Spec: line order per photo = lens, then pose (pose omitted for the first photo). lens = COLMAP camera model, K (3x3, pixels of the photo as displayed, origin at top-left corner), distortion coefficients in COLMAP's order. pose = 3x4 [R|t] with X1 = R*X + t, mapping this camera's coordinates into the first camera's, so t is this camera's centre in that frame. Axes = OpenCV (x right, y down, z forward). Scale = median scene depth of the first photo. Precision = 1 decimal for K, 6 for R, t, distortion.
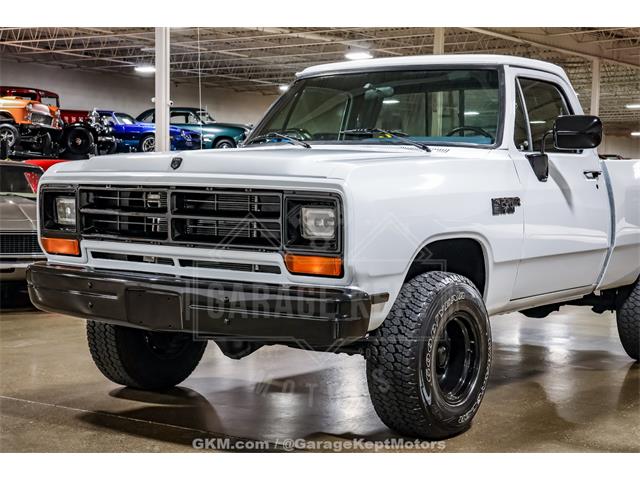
lens RADIAL K [[1213.9, 0, 310.1], [0, 1213.9, 229.5], [0, 0, 1]] dist [0.297555, 0.000000]
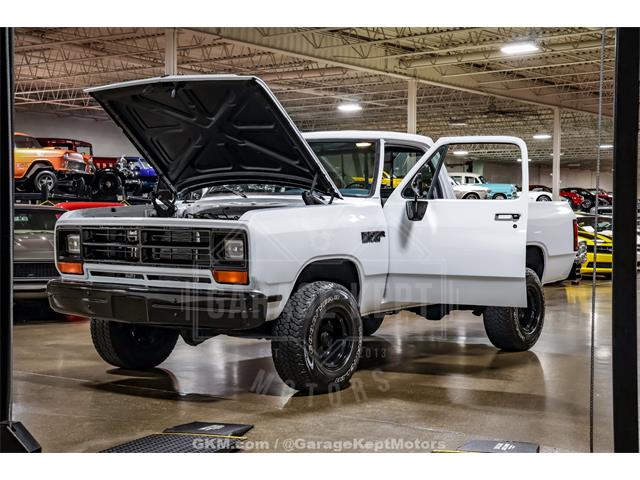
lens RADIAL K [[1184.7, 0, 315.6], [0, 1184.7, 240.8], [0, 0, 1]] dist [0.267498, 0.000000]
pose [[0.999511, -0.011422, -0.029106, 0.132709], [0.010941, 0.999802, -0.016635, 0.008397], [0.029290, 0.016308, 0.999438, -0.423791]]
